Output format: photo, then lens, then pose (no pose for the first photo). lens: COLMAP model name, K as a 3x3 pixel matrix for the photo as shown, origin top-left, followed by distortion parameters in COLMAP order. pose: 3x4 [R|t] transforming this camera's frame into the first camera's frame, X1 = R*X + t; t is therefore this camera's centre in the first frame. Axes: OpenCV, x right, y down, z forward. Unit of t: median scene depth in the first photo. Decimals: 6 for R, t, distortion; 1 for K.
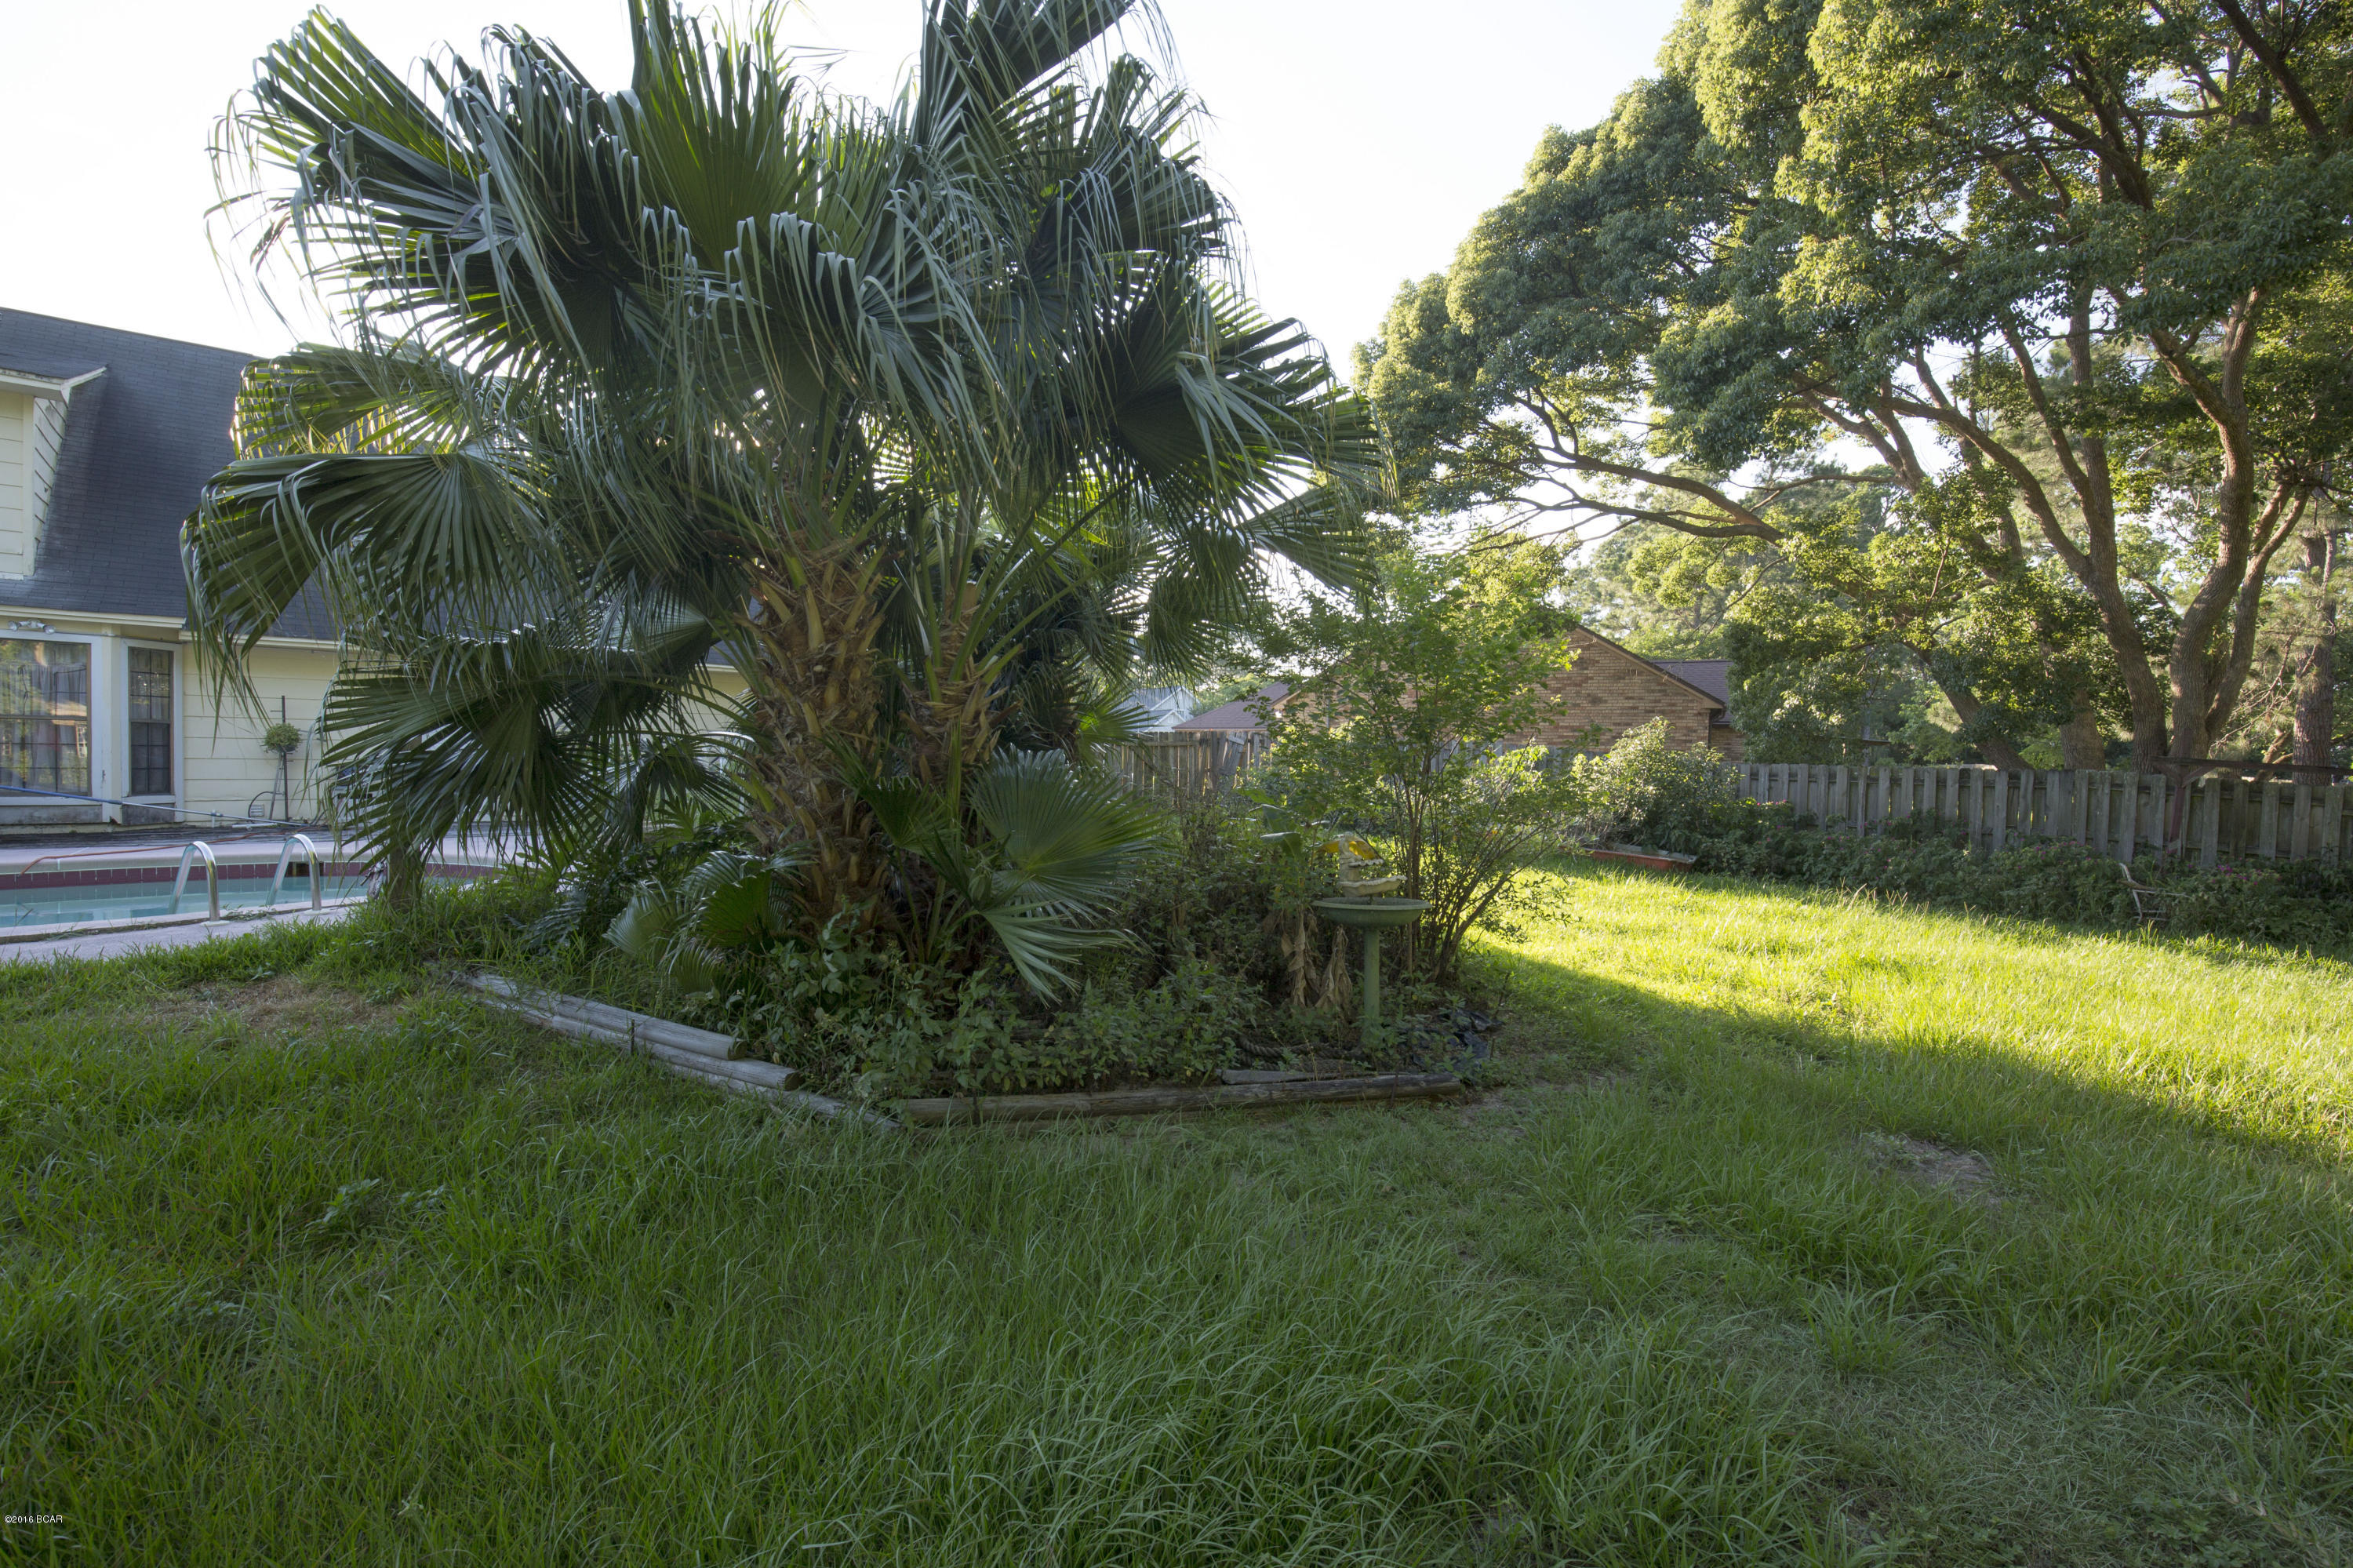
lens RADIAL K [[1088.2, 0, 1176.5], [0, 1088.2, 784.0], [0, 0, 1]] dist [-0.043918, 0.012284]
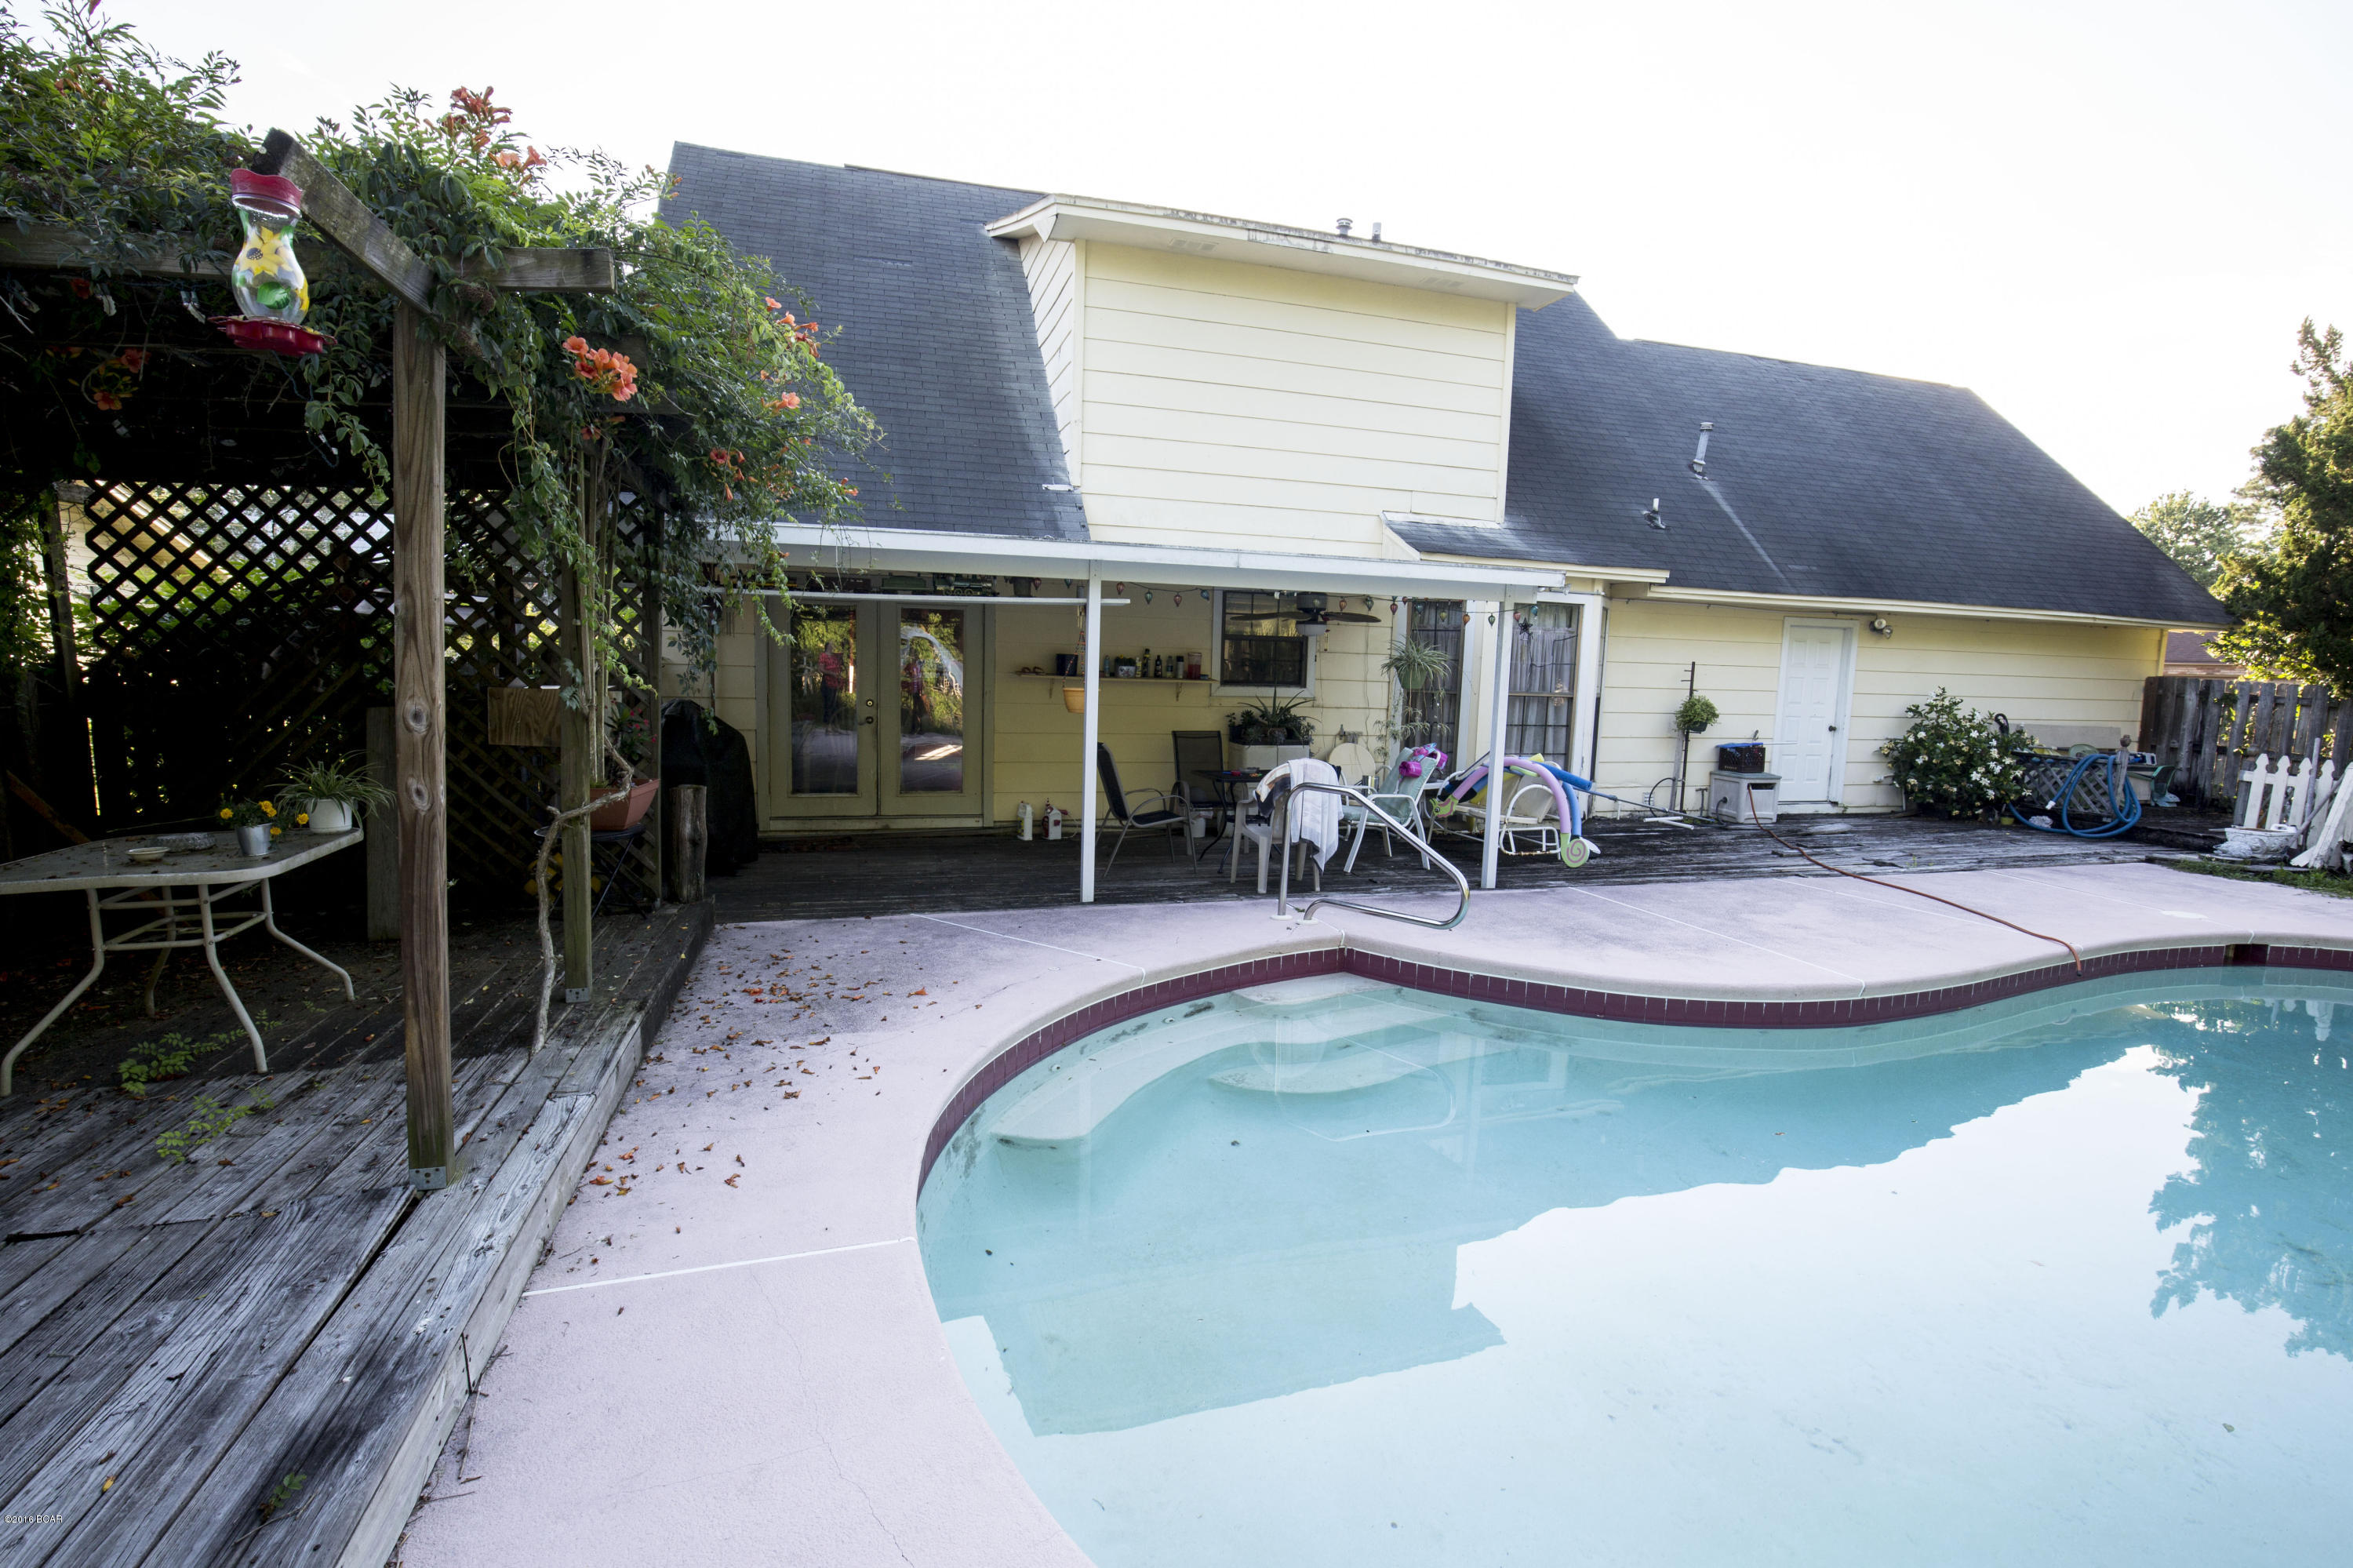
lens RADIAL K [[1084.9, 0, 1183.5], [0, 1084.9, 792.8], [0, 0, 1]] dist [-0.039619, 0.008172]
pose [[0.914490, 0.060866, -0.400005, -2.698081], [-0.023432, 0.994928, 0.097822, -0.170707], [0.403930, -0.080084, 0.911278, 0.246186]]
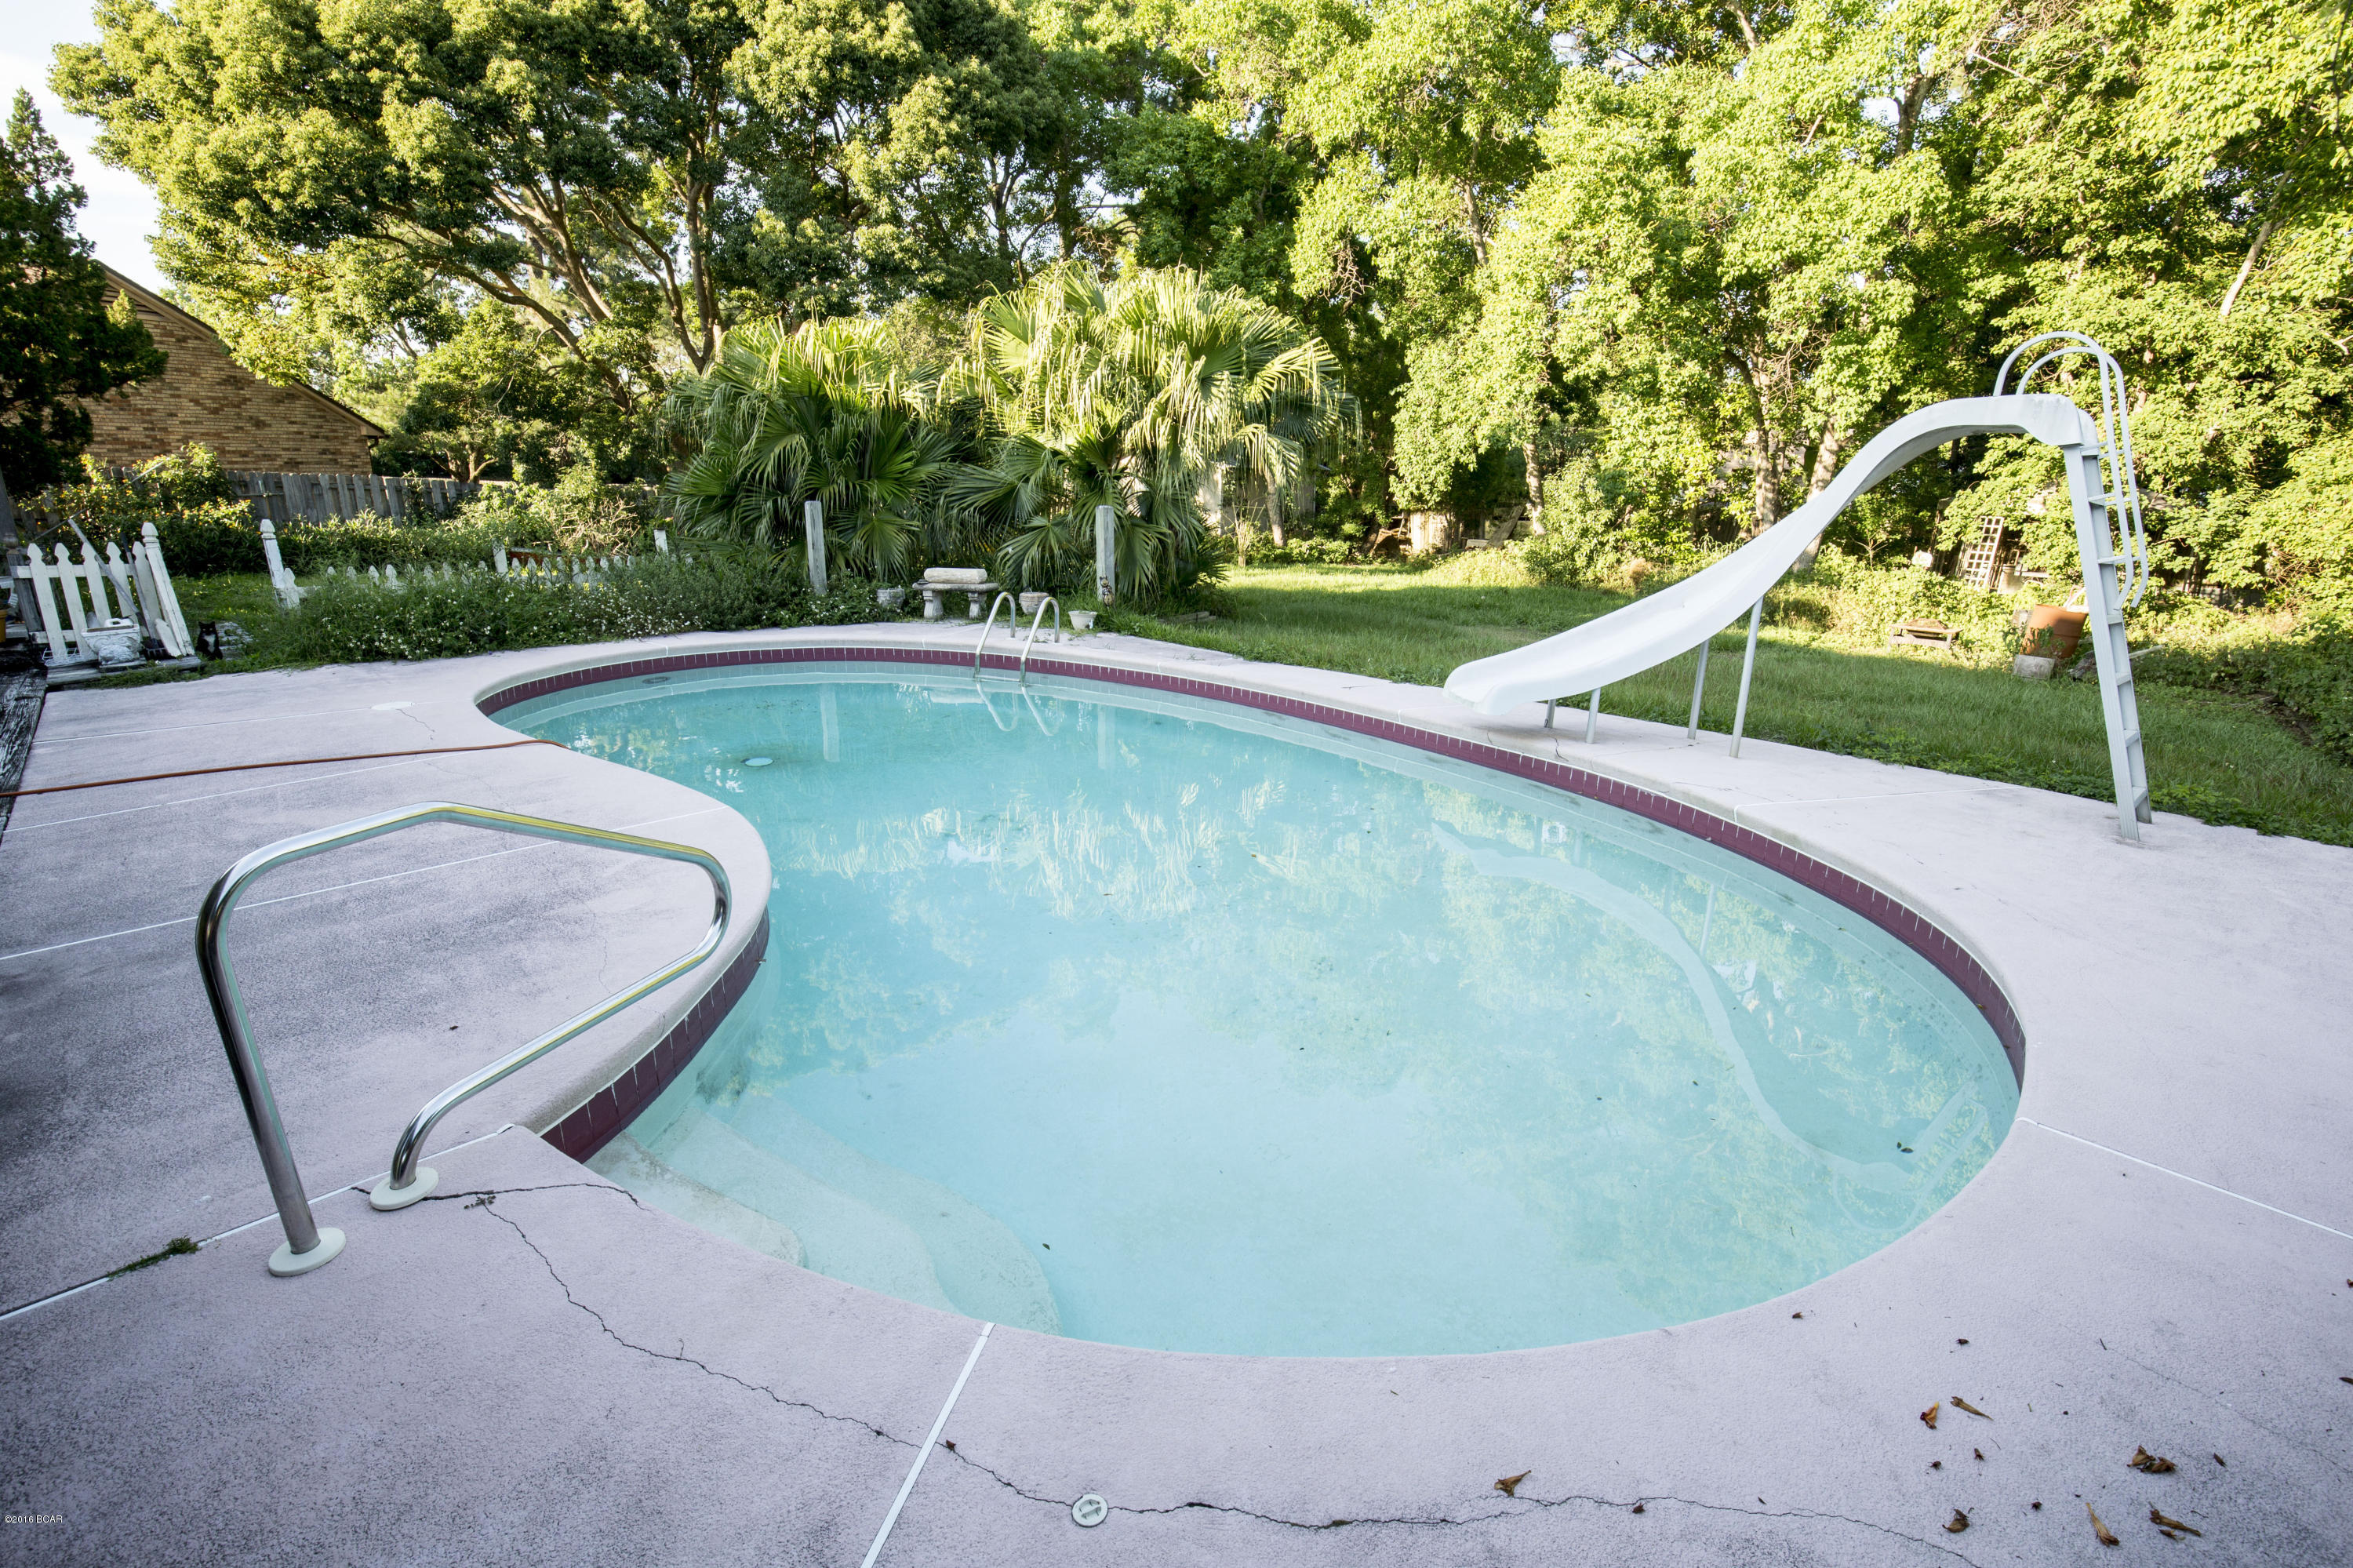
lens RADIAL K [[1089.0, 0, 1180.7], [0, 1089.0, 792.3], [0, 0, 1]] dist [-0.040169, 0.010631]
pose [[-0.098455, -0.292844, 0.951078, -3.631513], [0.006845, 0.955499, 0.294914, -0.204391], [-0.995118, 0.035546, -0.092069, 1.334676]]
